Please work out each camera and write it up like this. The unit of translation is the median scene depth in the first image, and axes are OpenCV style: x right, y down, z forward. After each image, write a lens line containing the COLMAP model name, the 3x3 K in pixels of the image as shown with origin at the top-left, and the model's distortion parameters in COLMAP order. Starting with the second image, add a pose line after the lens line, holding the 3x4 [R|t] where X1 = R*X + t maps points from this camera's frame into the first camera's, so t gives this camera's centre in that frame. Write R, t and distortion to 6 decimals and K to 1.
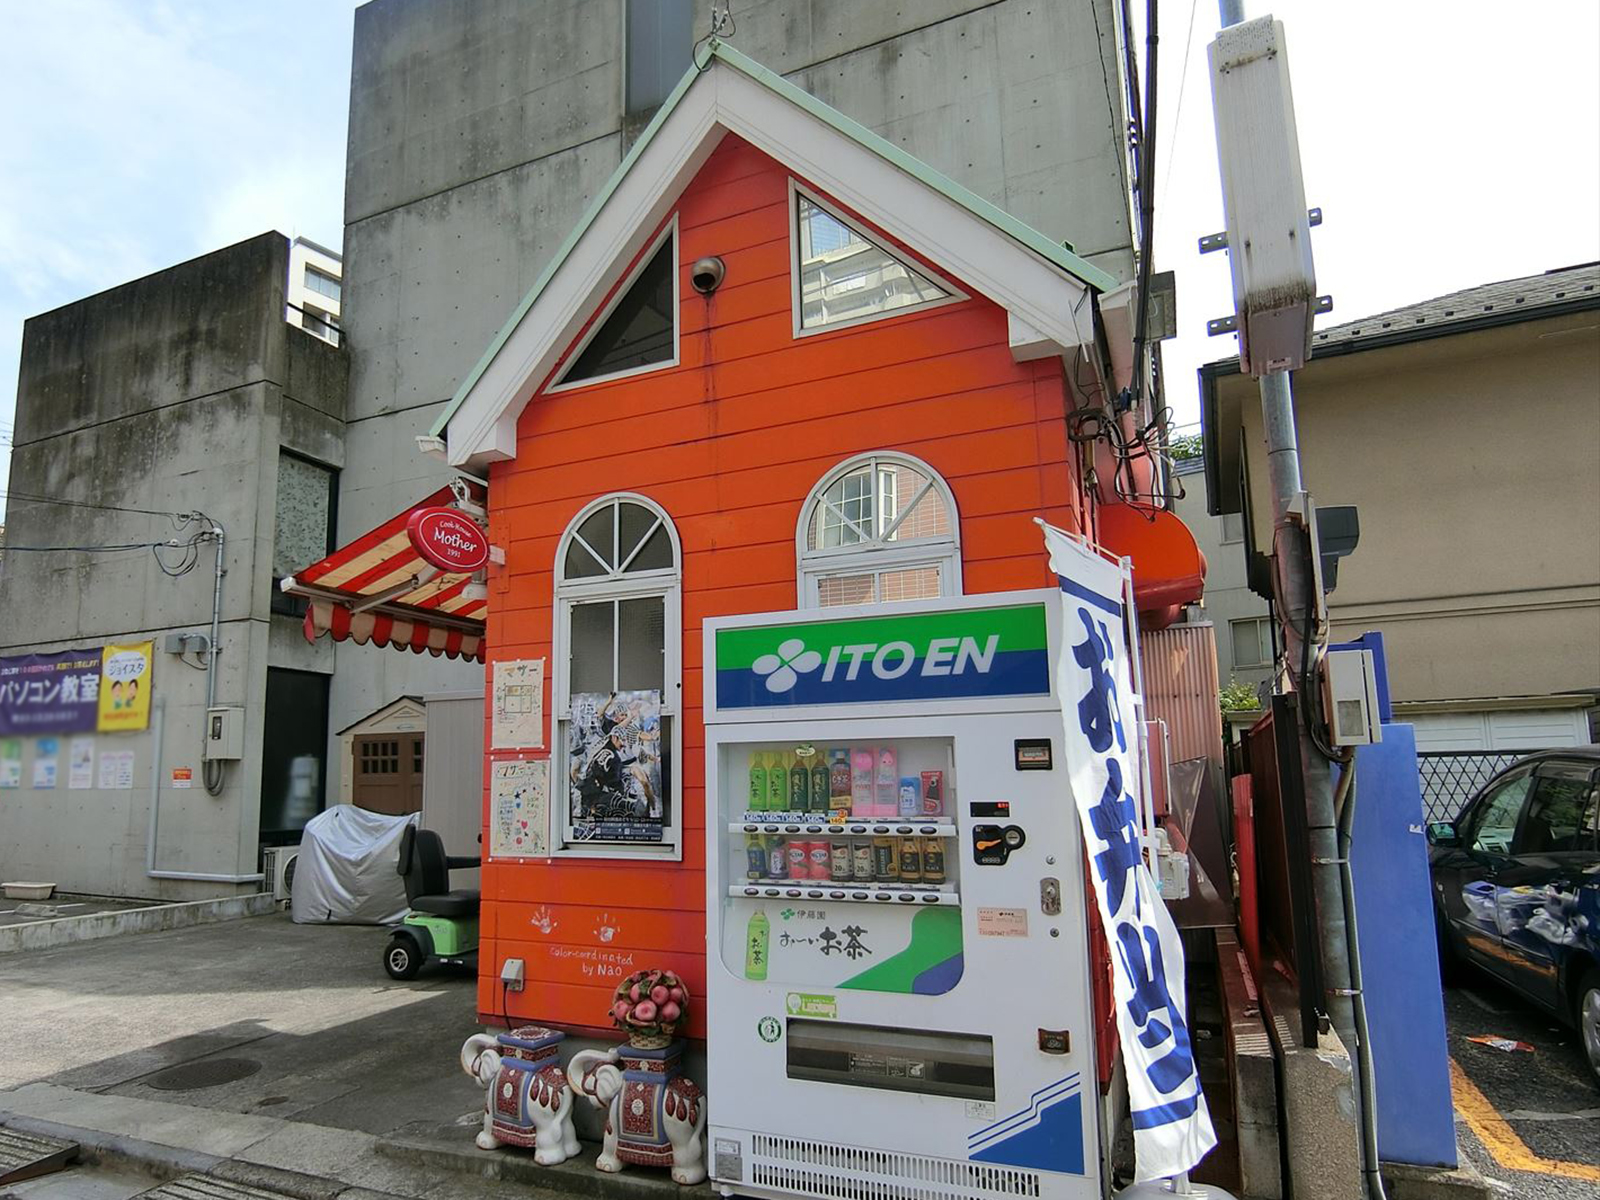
lens RADIAL K [[1007.4, 0, 805.2], [0, 1007.4, 642.2], [0, 0, 1]] dist [-0.032003, -0.002300]
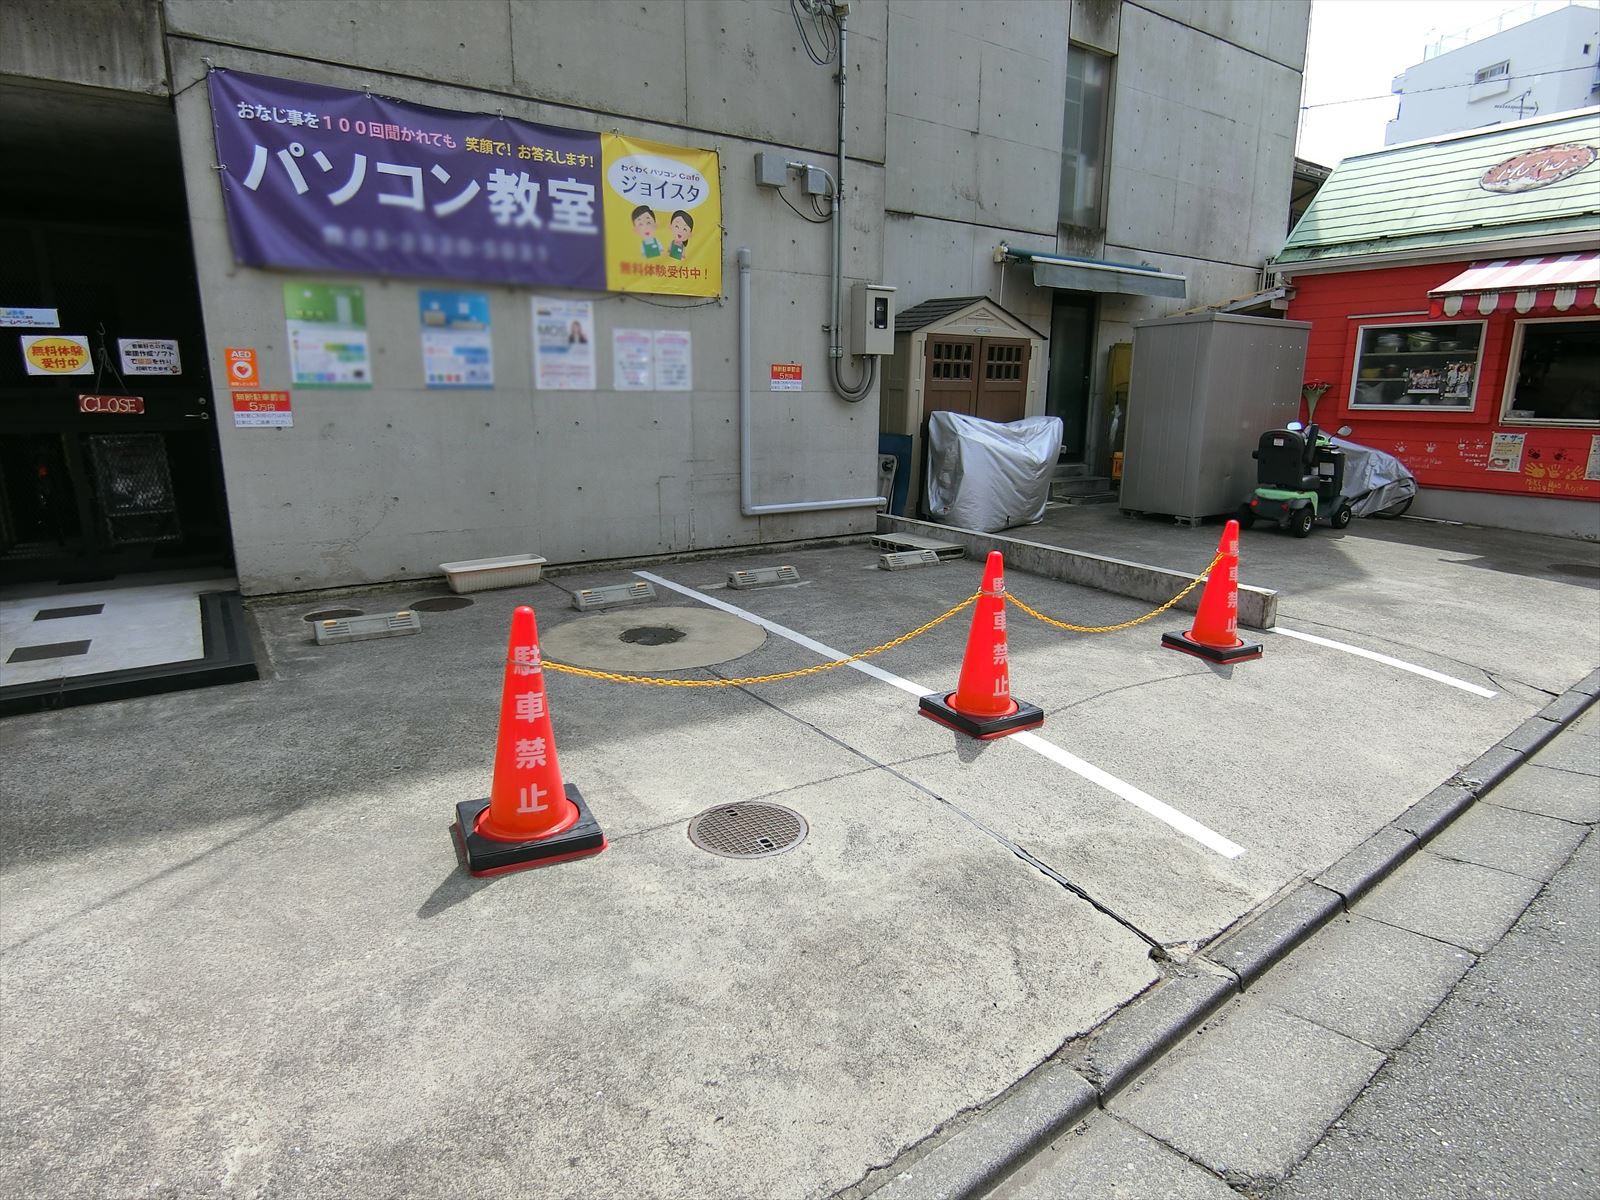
lens RADIAL K [[887.3, 0, 801.6], [0, 887.3, 607.9], [0, 0, 1]] dist [-0.020075, -0.002345]
pose [[0.518897, -0.189294, 0.833615, -1.124579], [-0.131658, 0.945842, 0.296731, 0.096704], [-0.844637, -0.263725, 0.465872, 0.607035]]
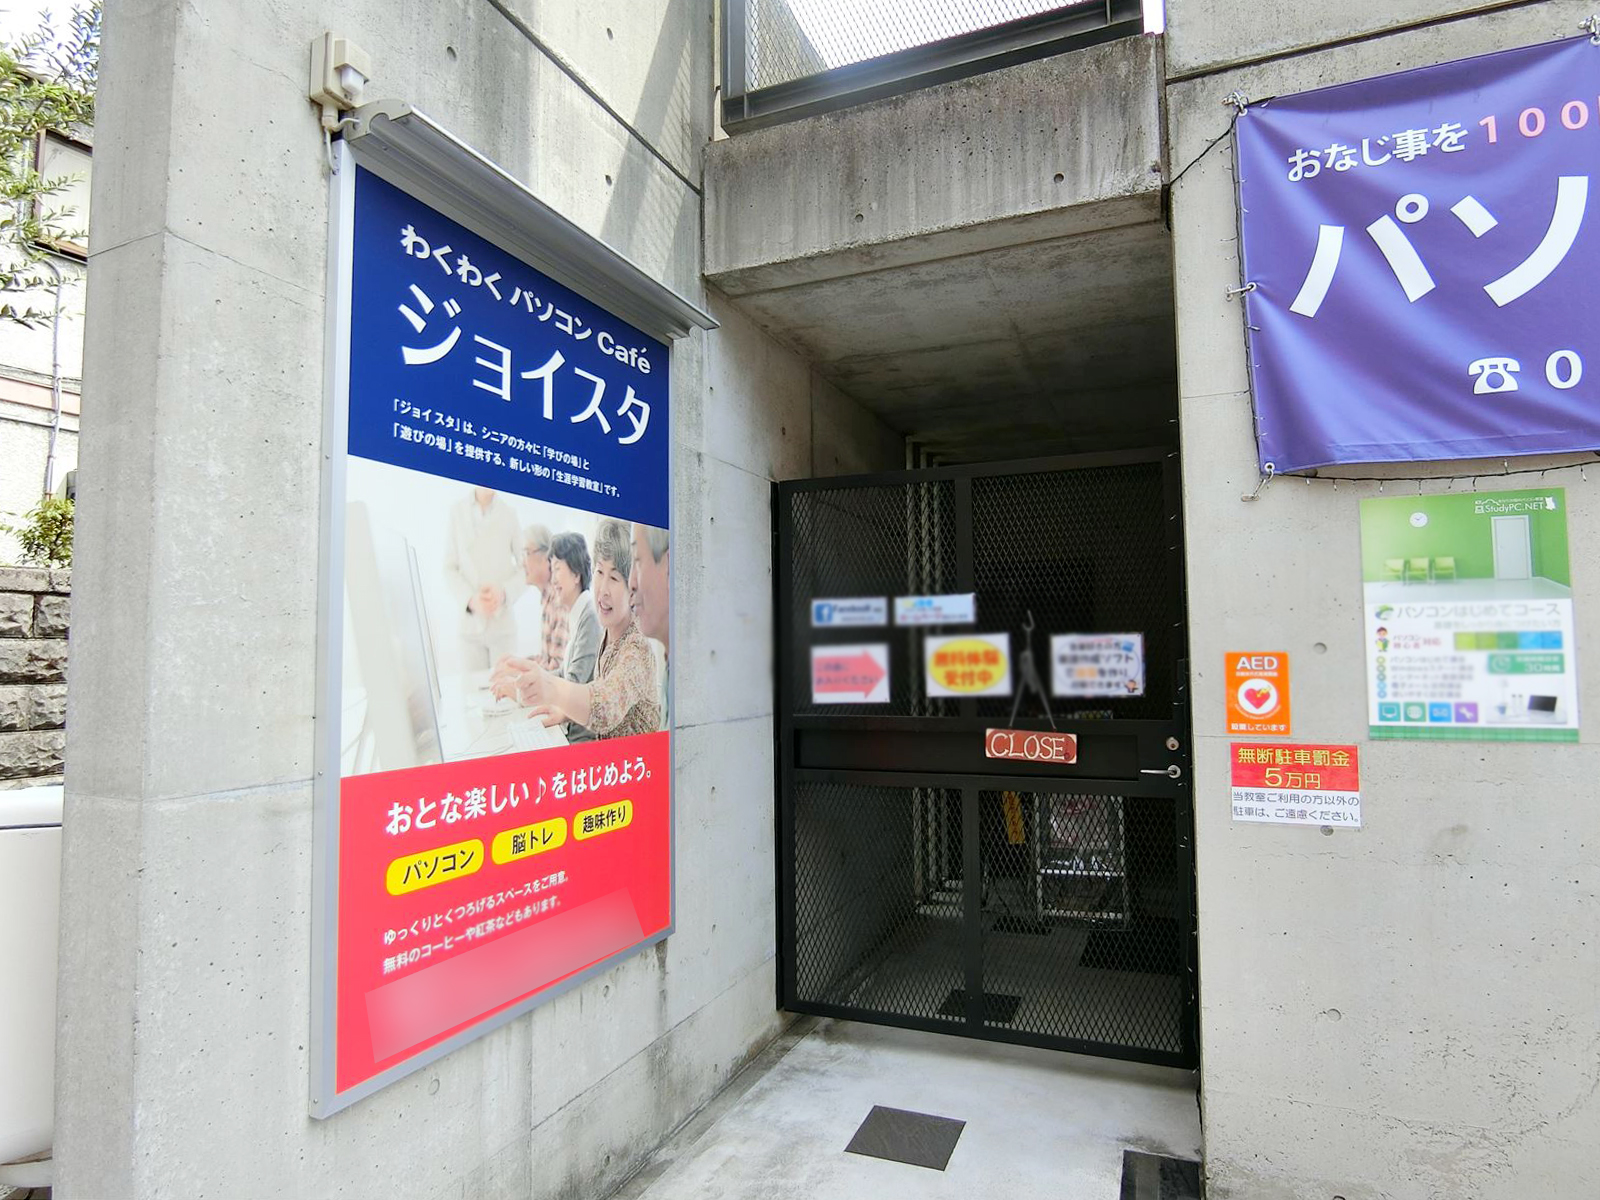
lens RADIAL K [[887.3, 0, 816.3], [0, 887.3, 607.1], [0, 0, 1]] dist [-0.020075, -0.002345]
pose [[0.999028, 0.002775, 0.043989, -0.992138], [-0.006147, 0.997035, 0.076701, 0.116120], [-0.043646, -0.076896, 0.996083, 0.880602]]
